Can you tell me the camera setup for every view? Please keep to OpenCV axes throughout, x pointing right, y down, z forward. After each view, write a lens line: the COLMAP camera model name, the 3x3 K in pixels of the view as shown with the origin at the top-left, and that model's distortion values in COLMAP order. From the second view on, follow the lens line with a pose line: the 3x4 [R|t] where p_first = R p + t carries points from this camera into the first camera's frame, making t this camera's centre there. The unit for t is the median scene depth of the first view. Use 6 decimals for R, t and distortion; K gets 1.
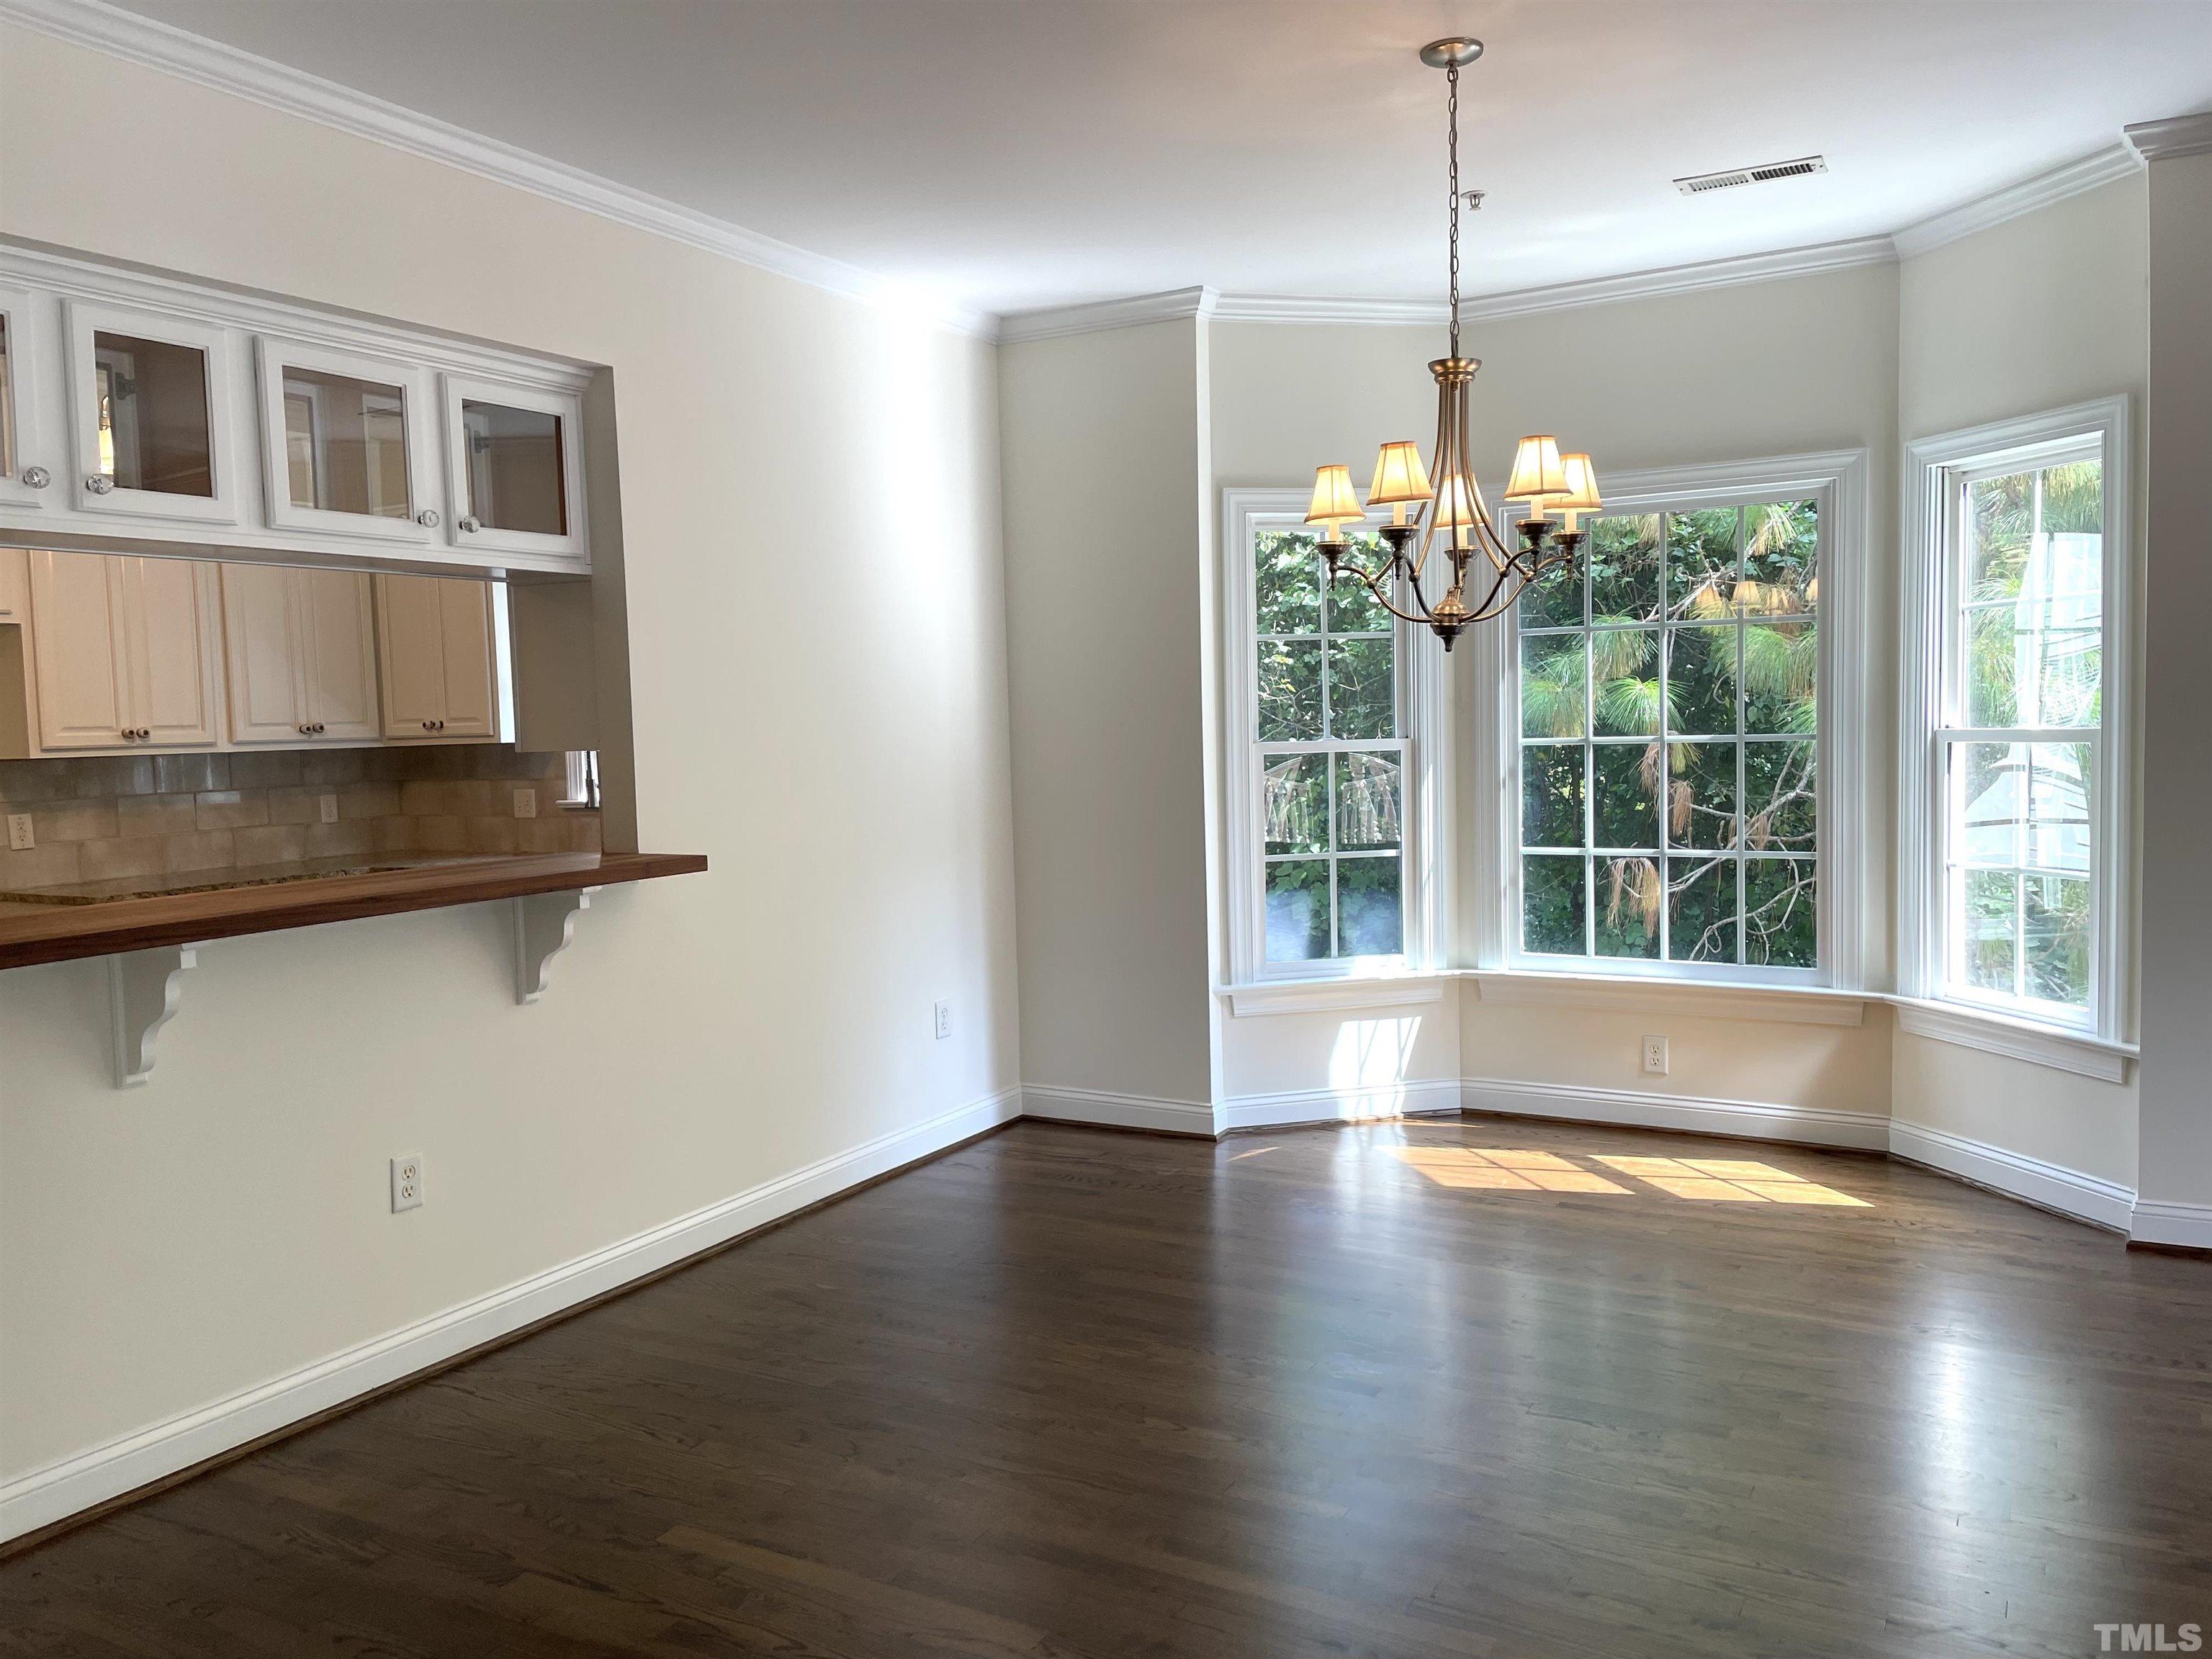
lens RADIAL K [[1654.8, 0, 1104.6], [0, 1654.8, 818.0], [0, 0, 1]] dist [0.064202, -0.088213]
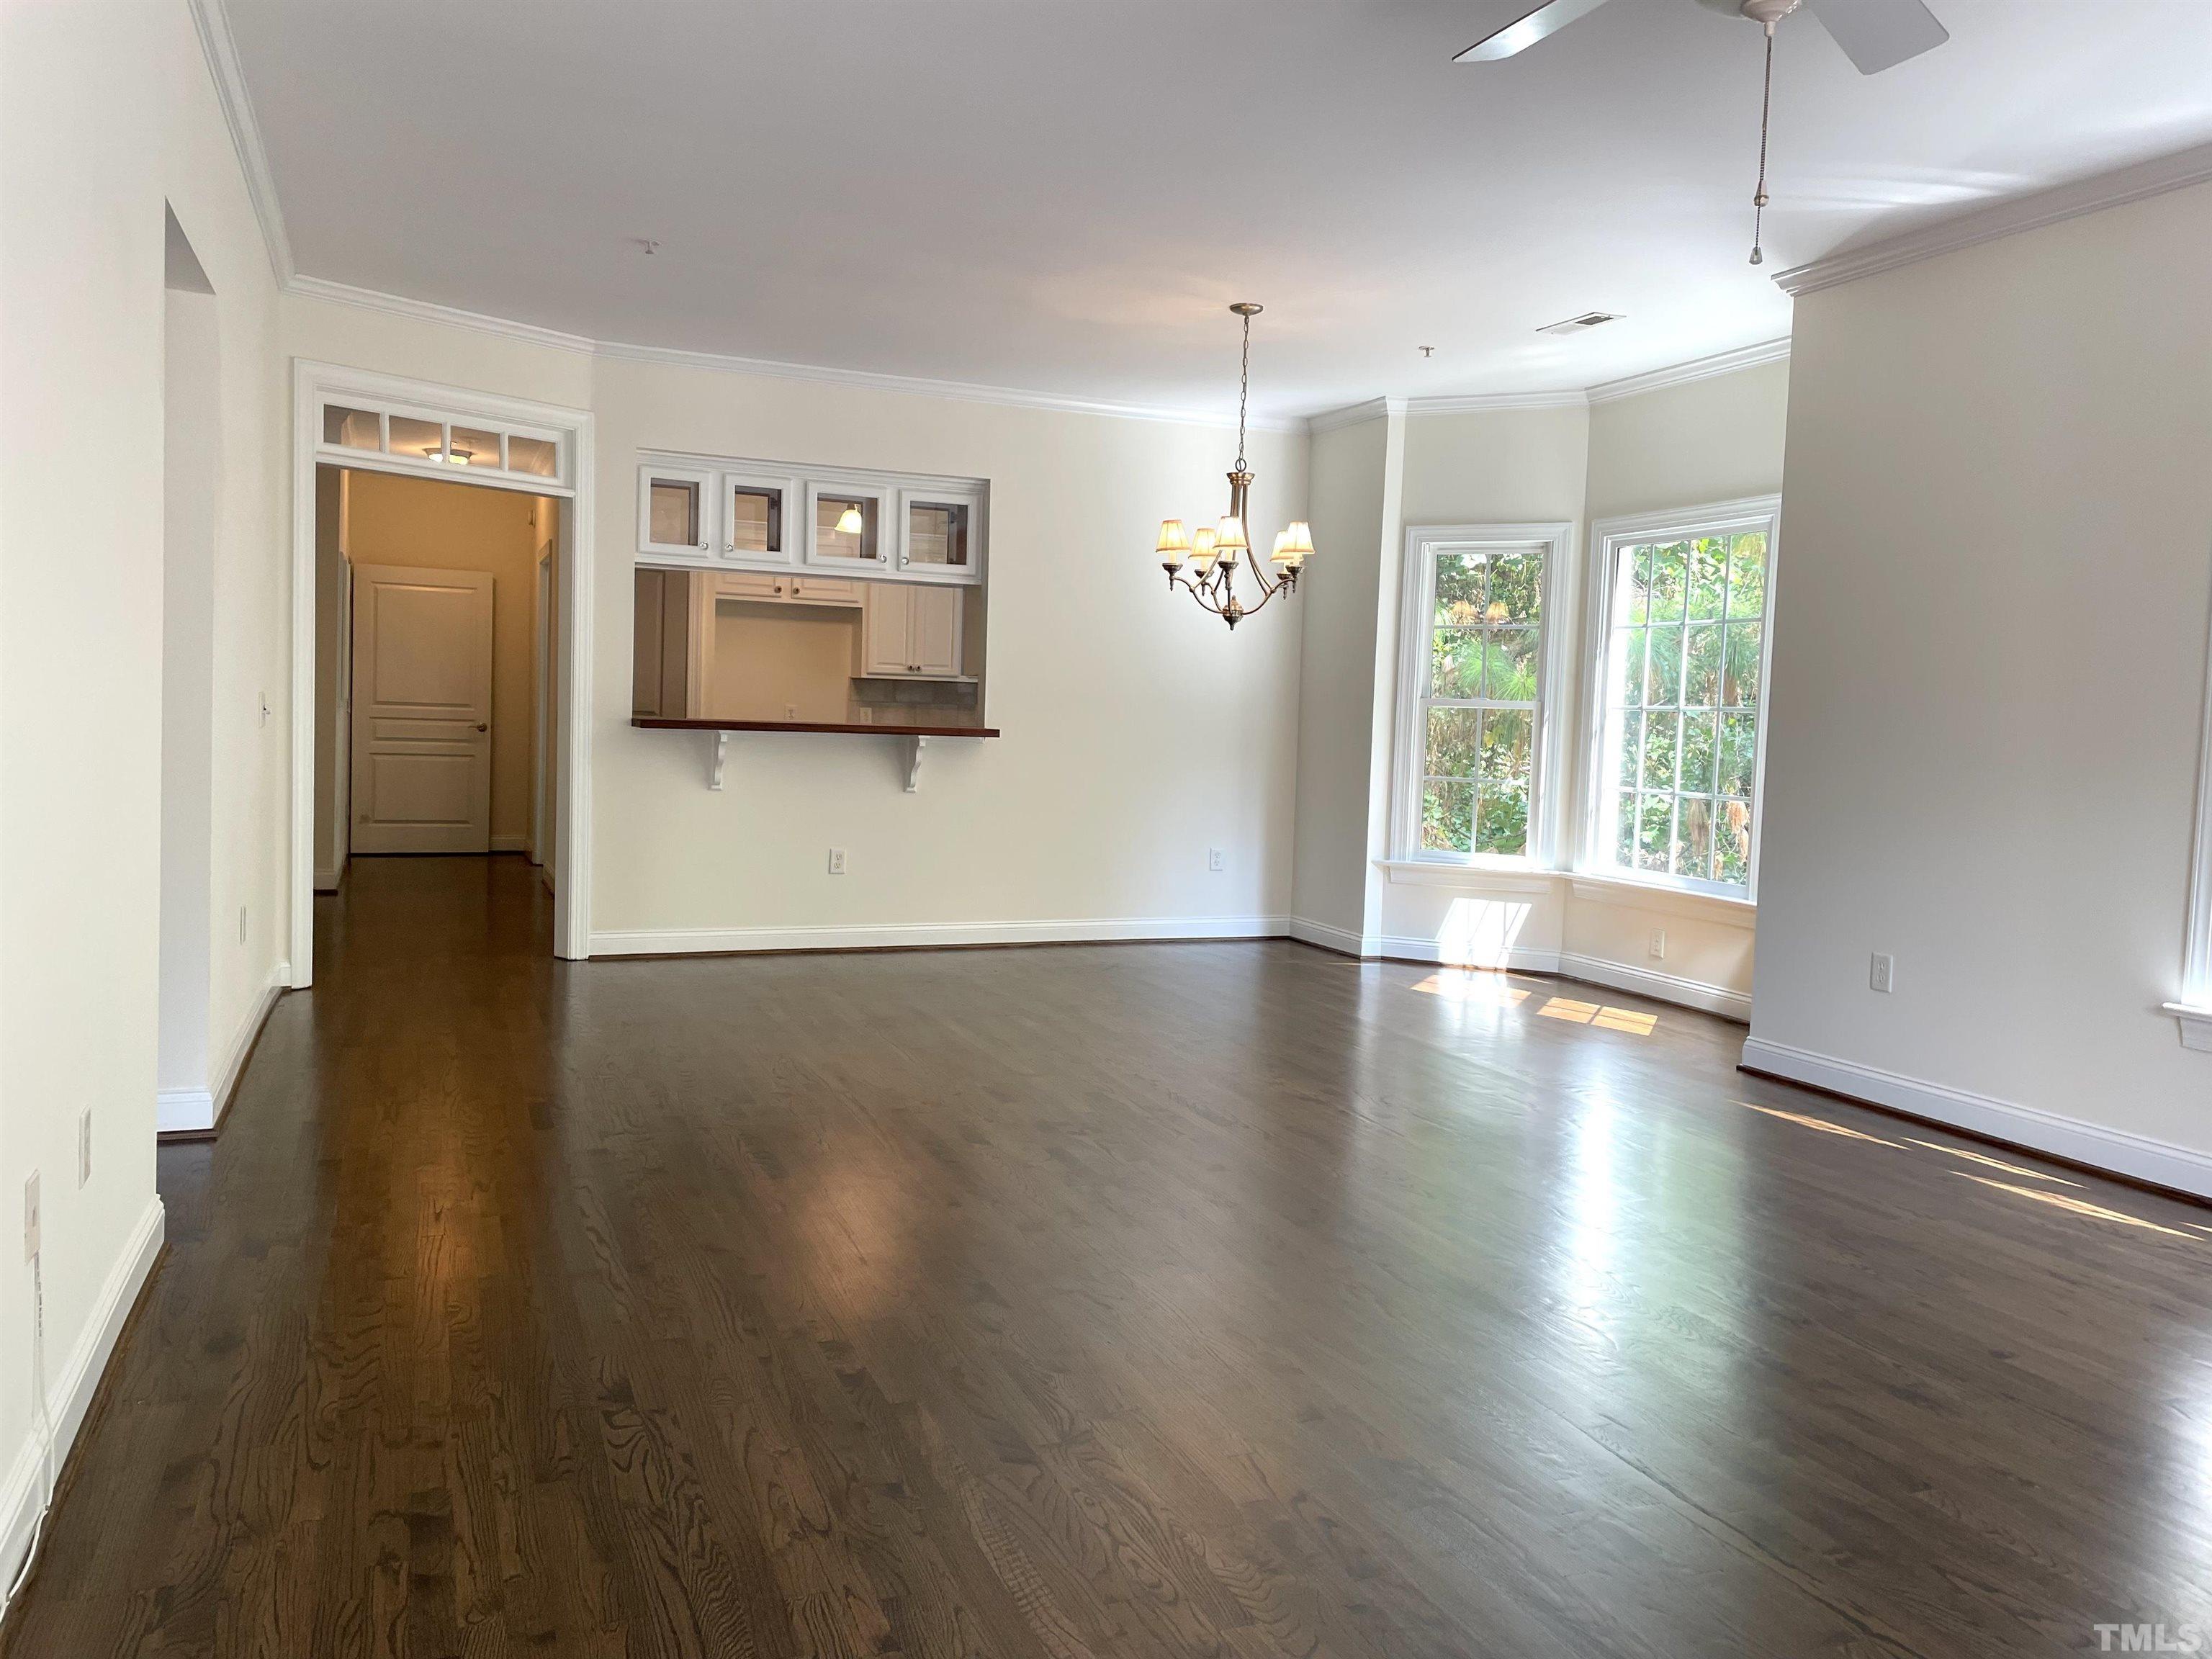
lens RADIAL K [[1642.1, 0, 1107.8], [0, 1642.1, 800.8], [0, 0, 1]] dist [0.125978, -0.172622]
pose [[0.780069, 0.086749, -0.619651, 0.780293], [-0.092388, 0.995456, 0.023054, 0.036512], [0.618836, 0.039264, 0.784539, -0.314969]]
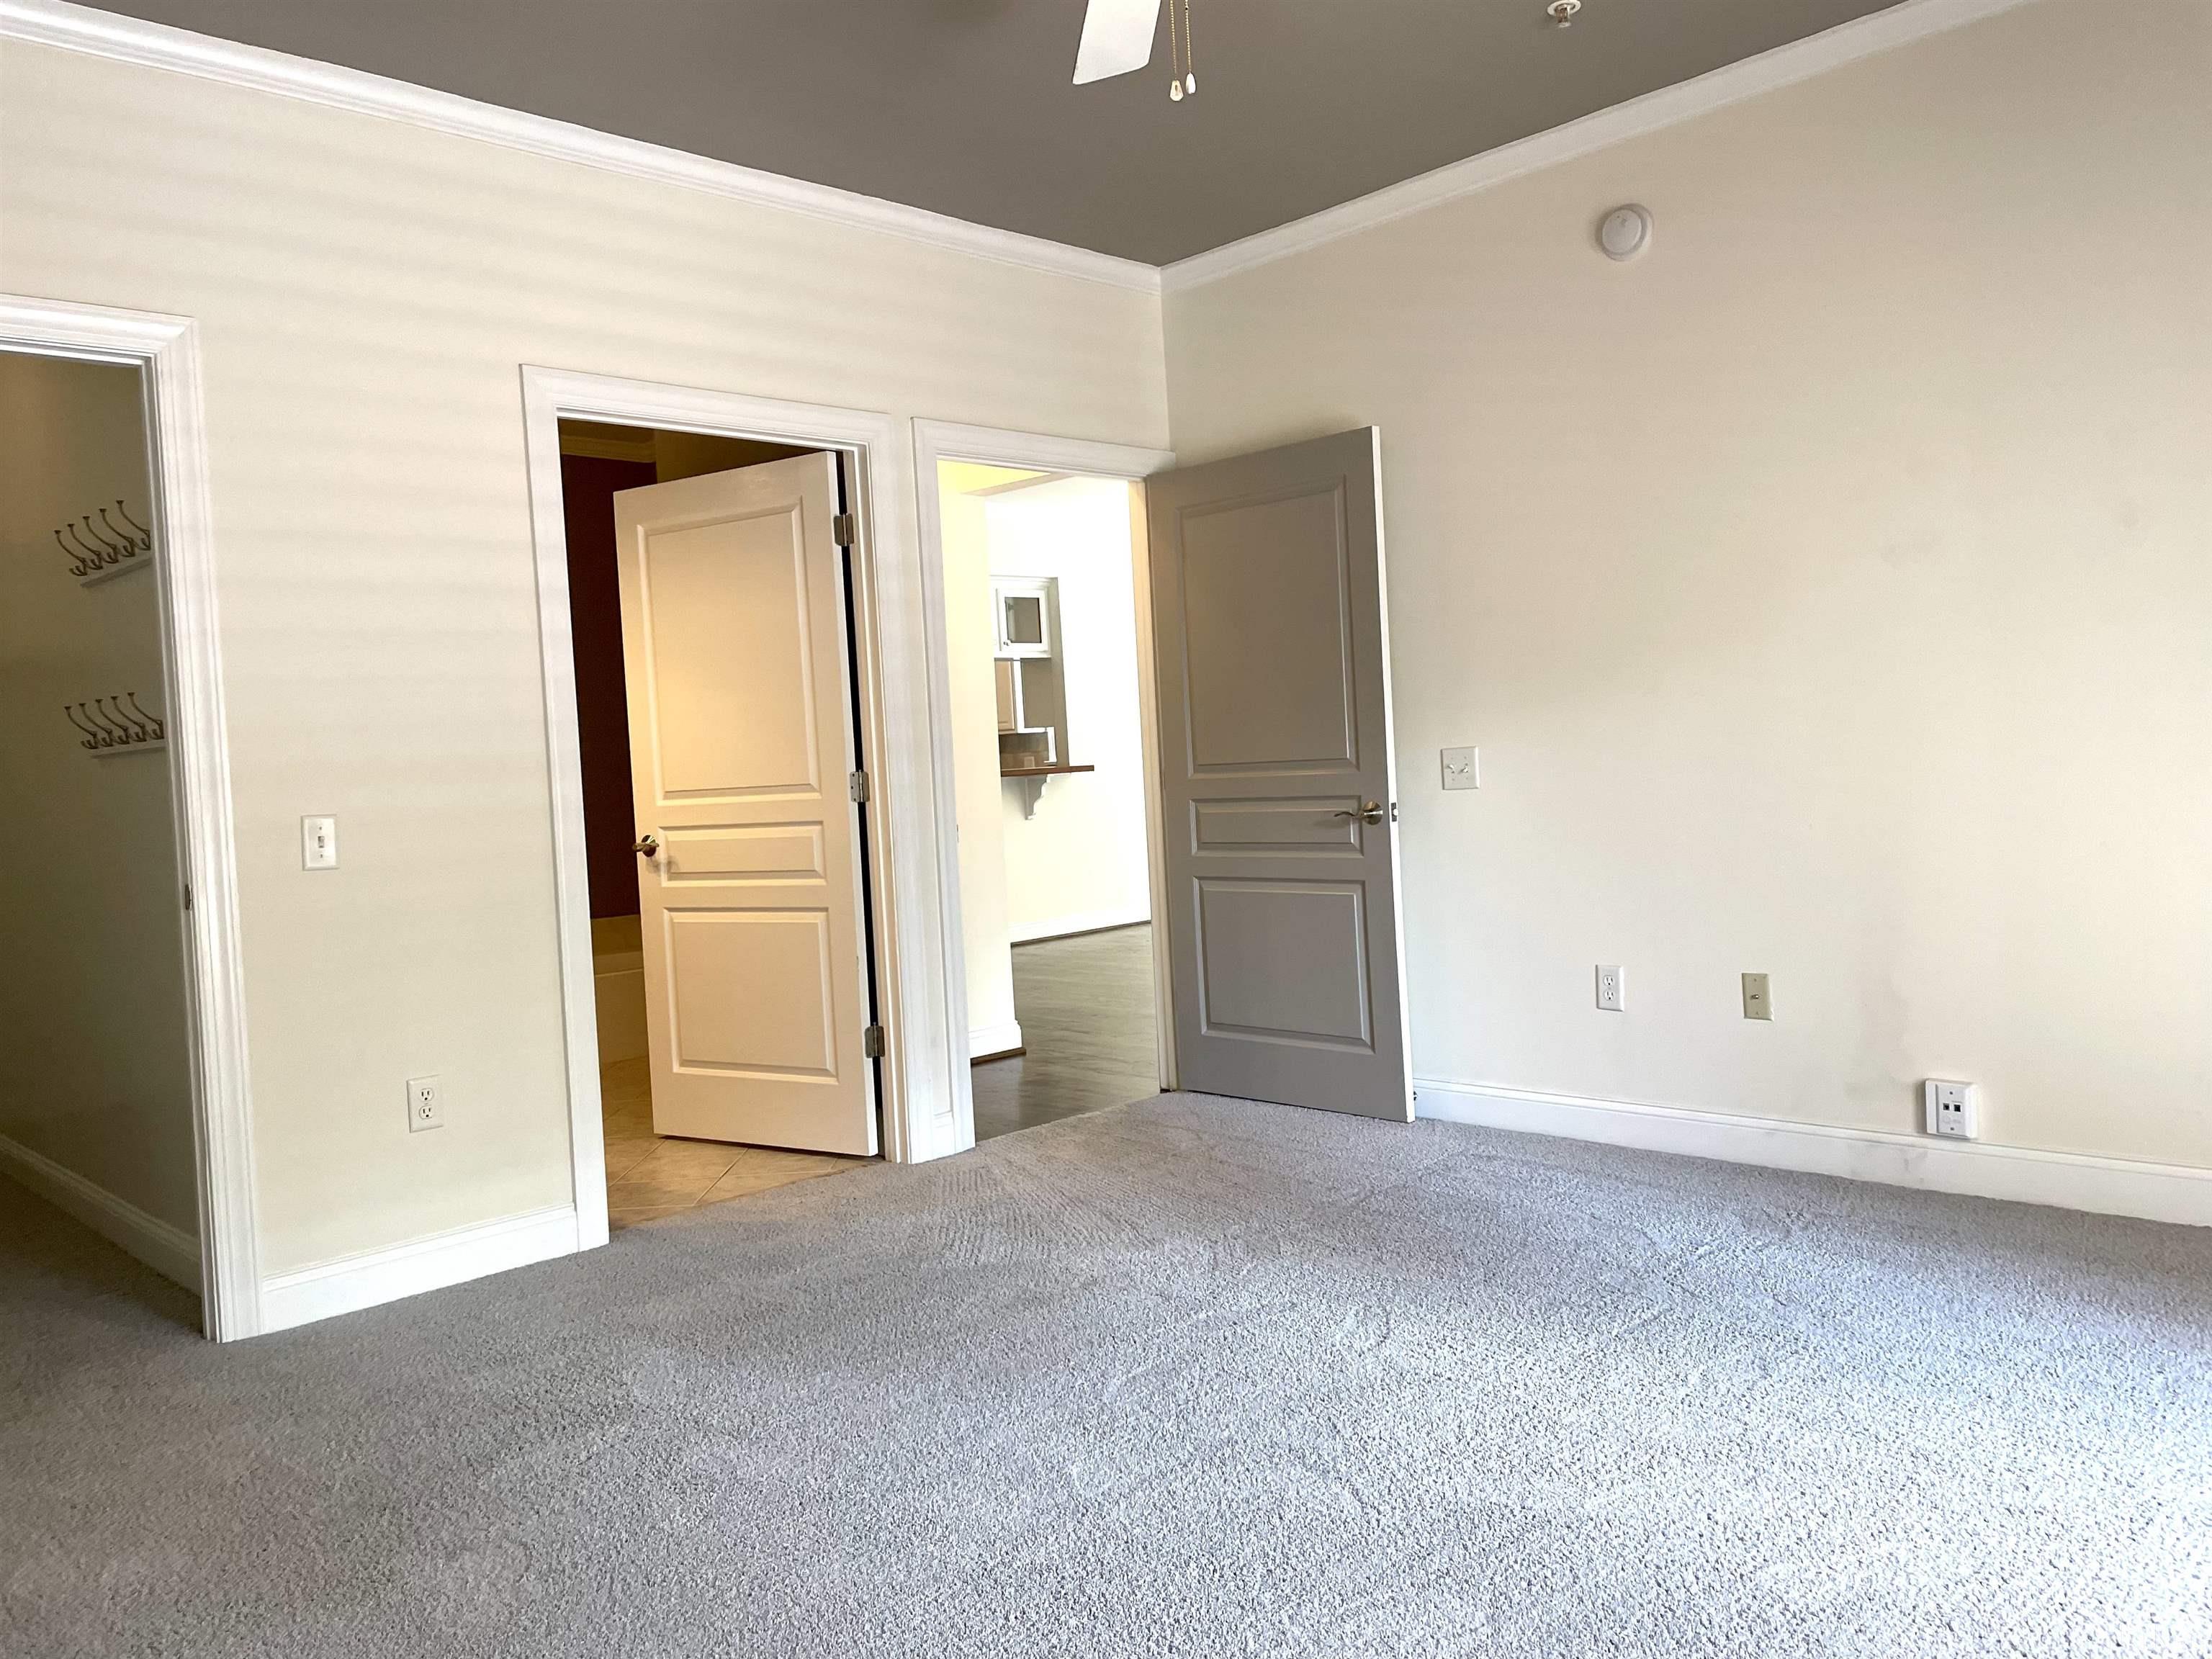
lens RADIAL K [[1642.1, 0, 1107.8], [0, 1642.1, 800.8], [0, 0, 1]] dist [0.125978, -0.172622]
pose [[0.958040, -0.018235, -0.286053, 0.375524], [0.013123, 0.999718, -0.019778, 0.095263], [0.286333, 0.015195, 0.958010, -1.058453]]
